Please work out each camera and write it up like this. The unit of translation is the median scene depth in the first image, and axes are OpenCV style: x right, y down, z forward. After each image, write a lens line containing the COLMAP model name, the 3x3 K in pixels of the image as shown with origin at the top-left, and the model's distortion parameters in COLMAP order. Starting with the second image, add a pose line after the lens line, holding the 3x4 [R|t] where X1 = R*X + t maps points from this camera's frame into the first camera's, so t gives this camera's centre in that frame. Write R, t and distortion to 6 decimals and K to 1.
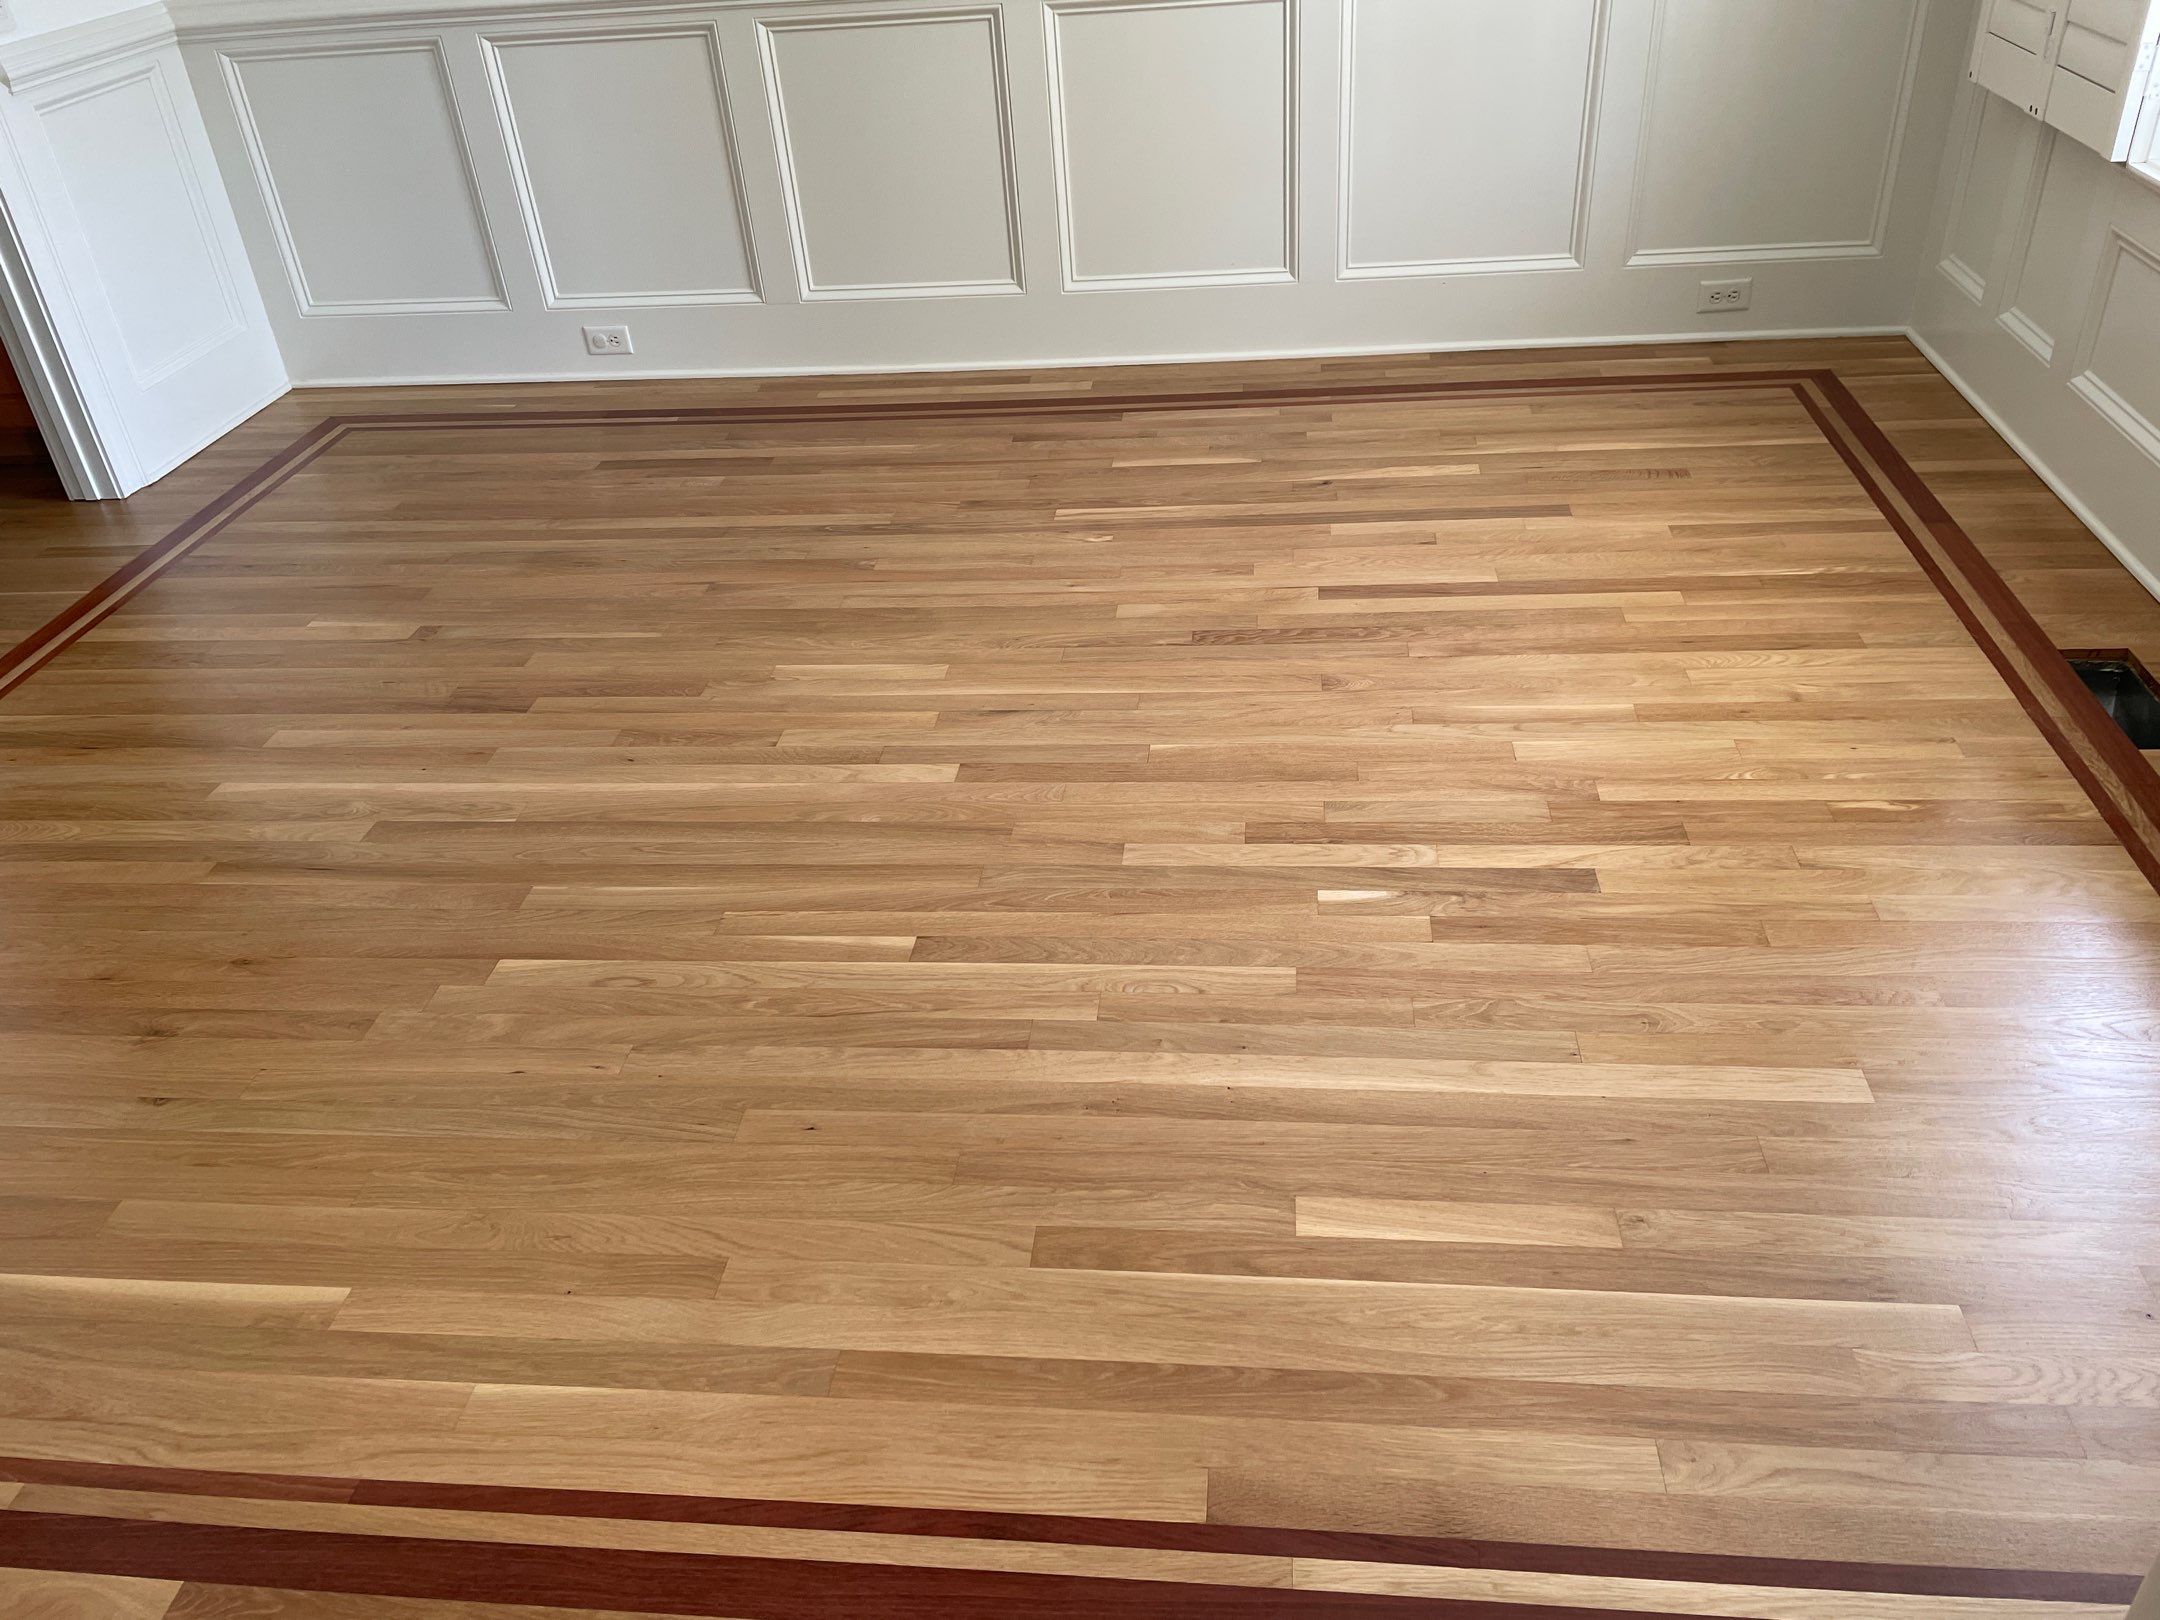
lens RADIAL K [[1641.5, 0, 1056.9], [0, 1641.5, 798.1], [0, 0, 1]] dist [0.090121, -0.112919]
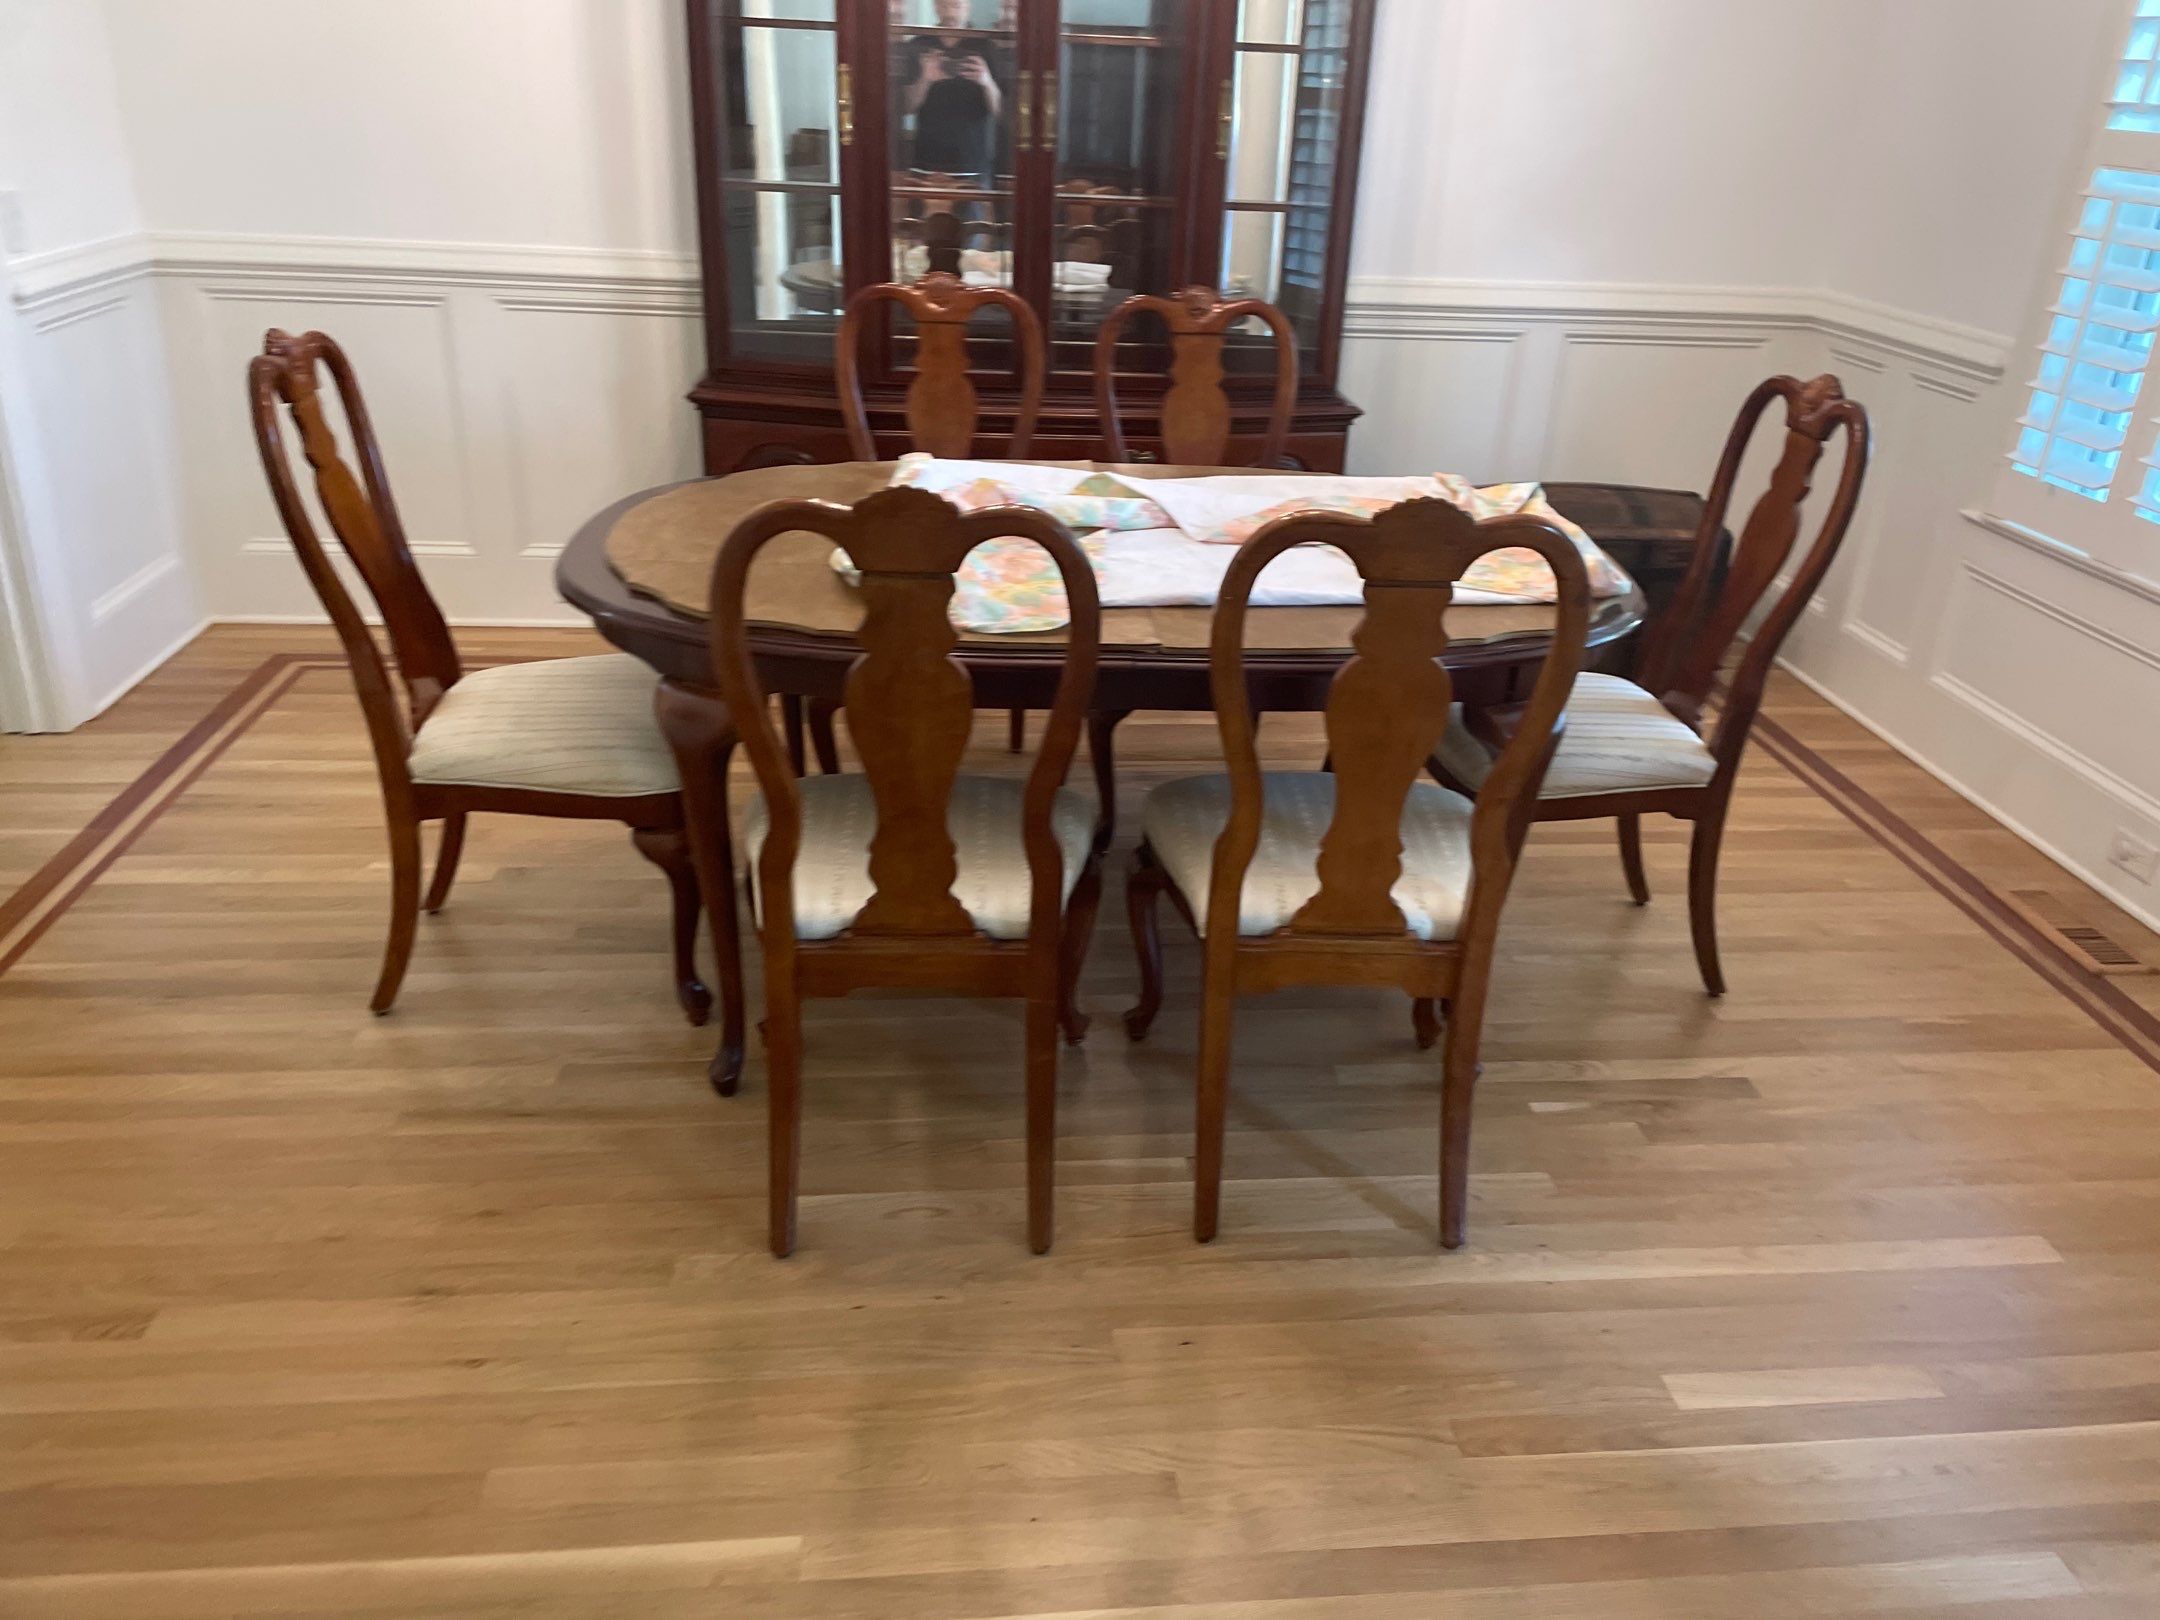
lens RADIAL K [[1641.5, 0, 1099.8], [0, 1641.5, 795.8], [0, 0, 1]] dist [0.090121, -0.112919]
pose [[0.969939, 0.016787, 0.242768, -0.382717], [0.021935, 0.987525, -0.155924, 0.018950], [-0.242357, 0.156562, 0.957471, -0.024683]]
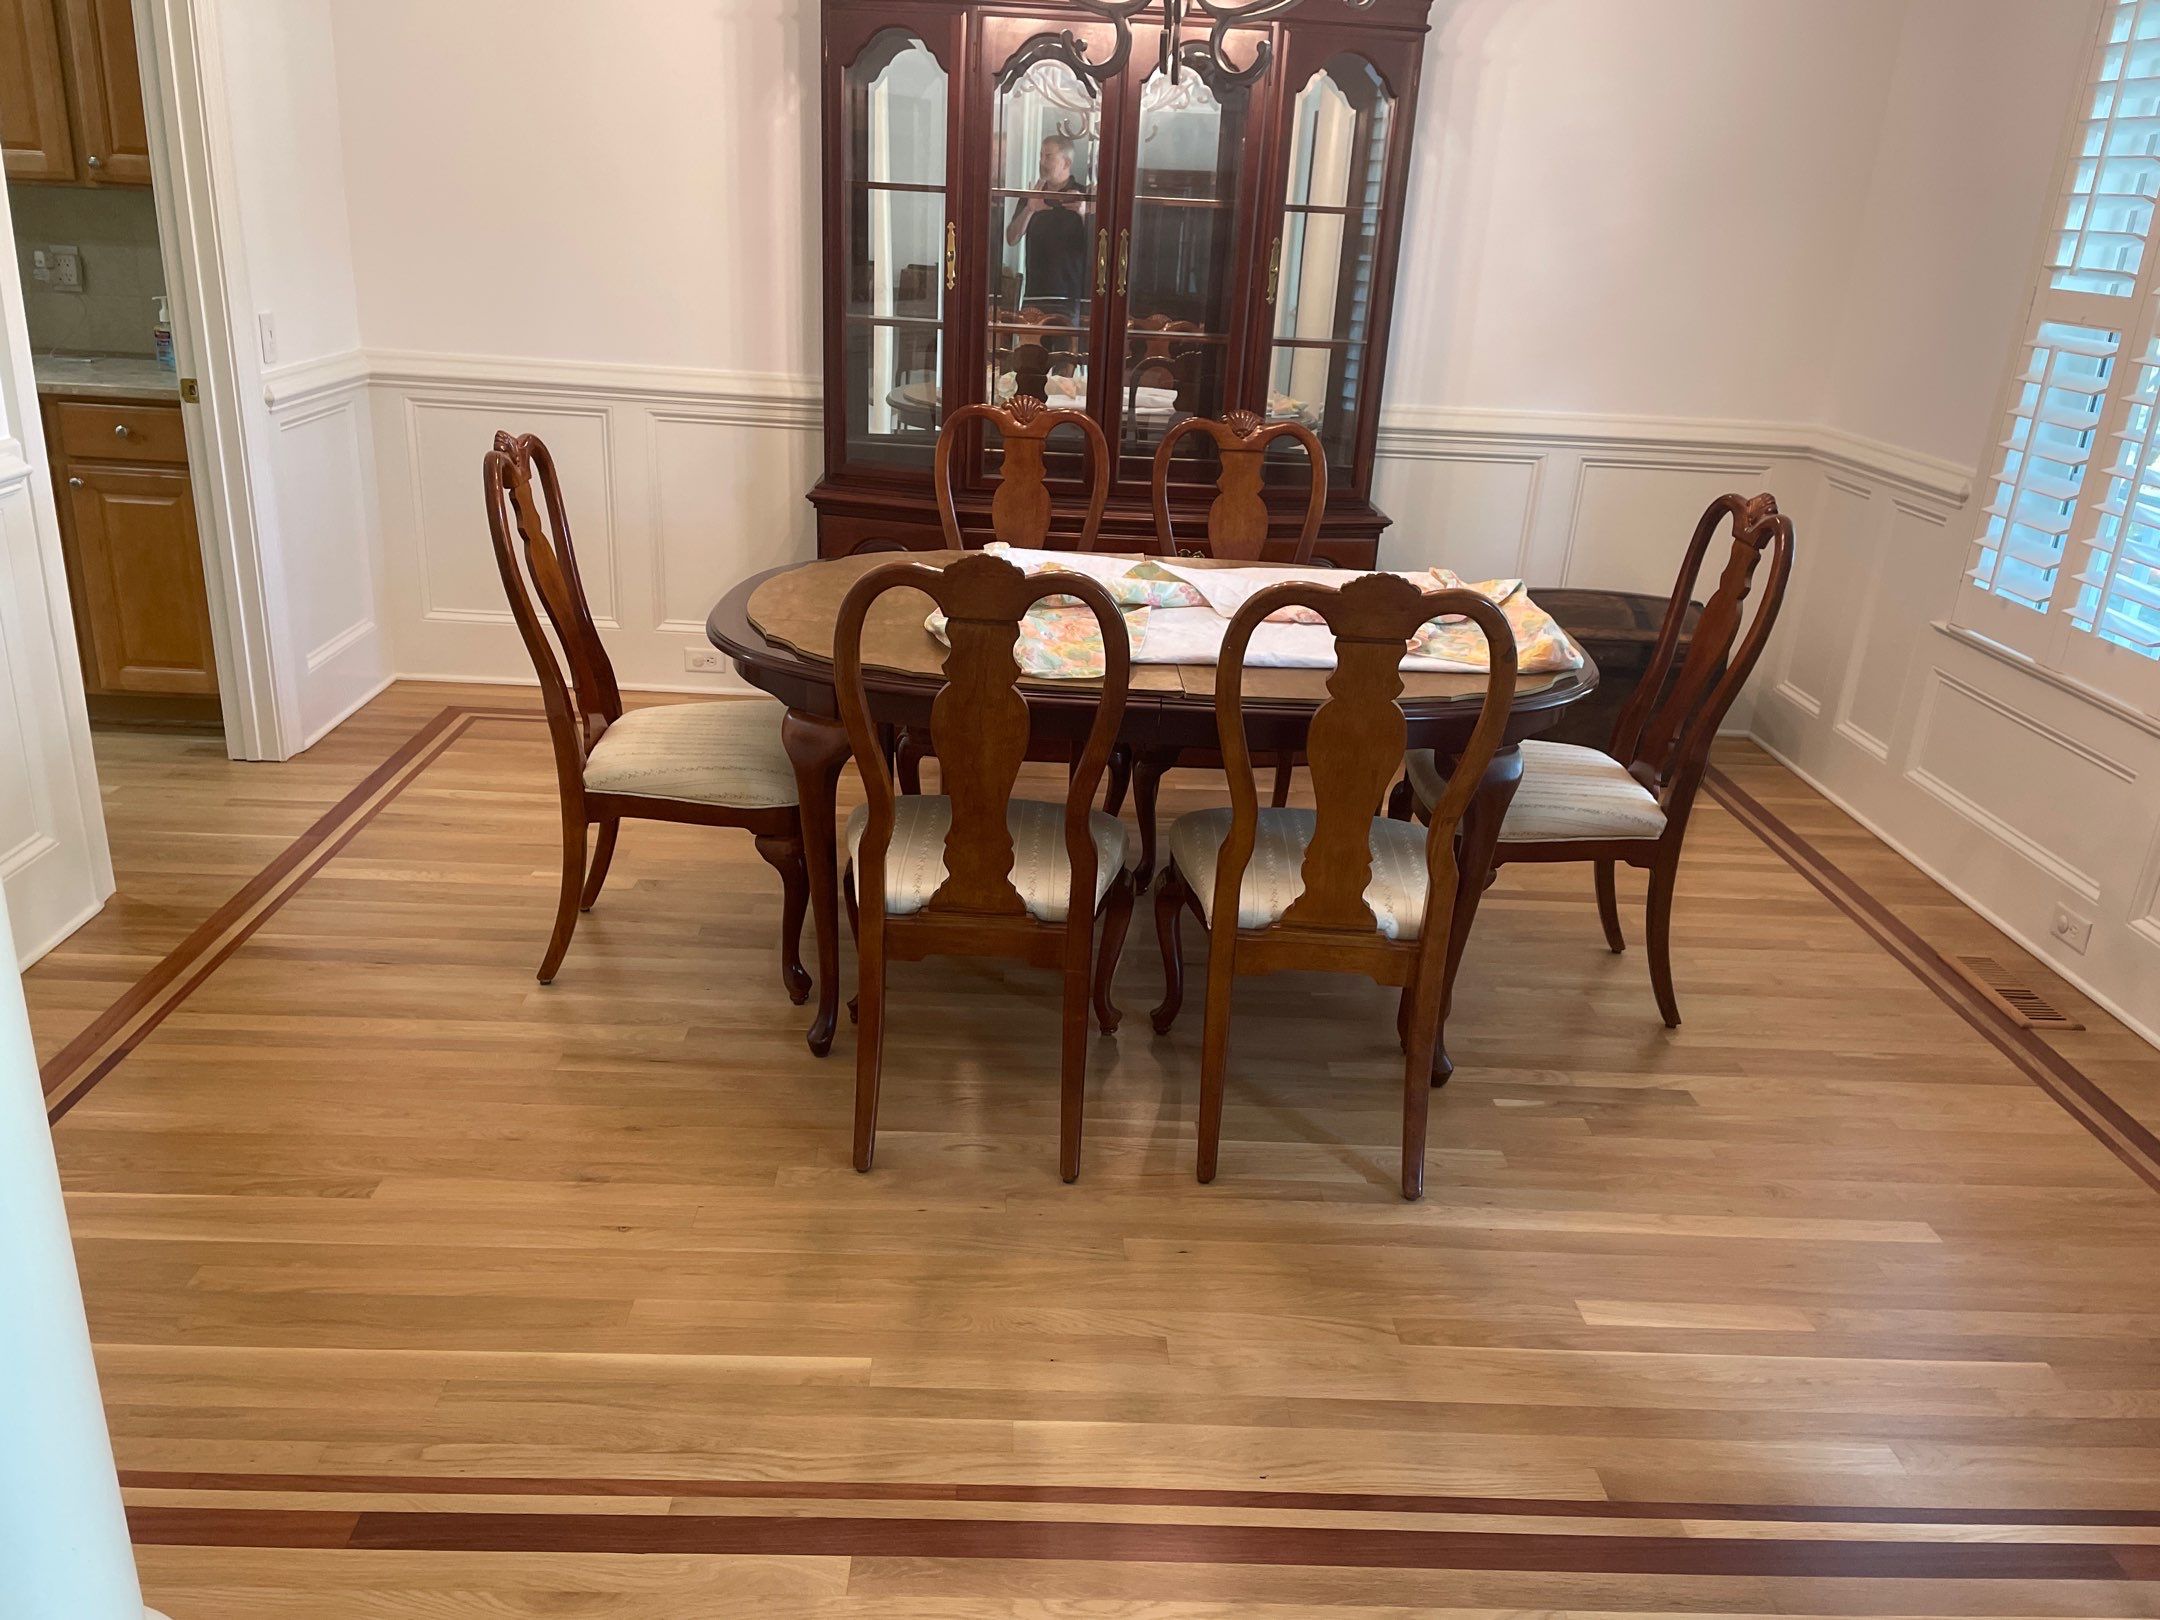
lens RADIAL K [[1641.5, 0, 1057.6], [0, 1641.5, 806.2], [0, 0, 1]] dist [0.090121, -0.112919]
pose [[0.982892, 0.066408, 0.171797, -0.405790], [-0.028074, 0.975858, -0.216595, 0.119841], [-0.182033, 0.208067, 0.961027, -0.231721]]
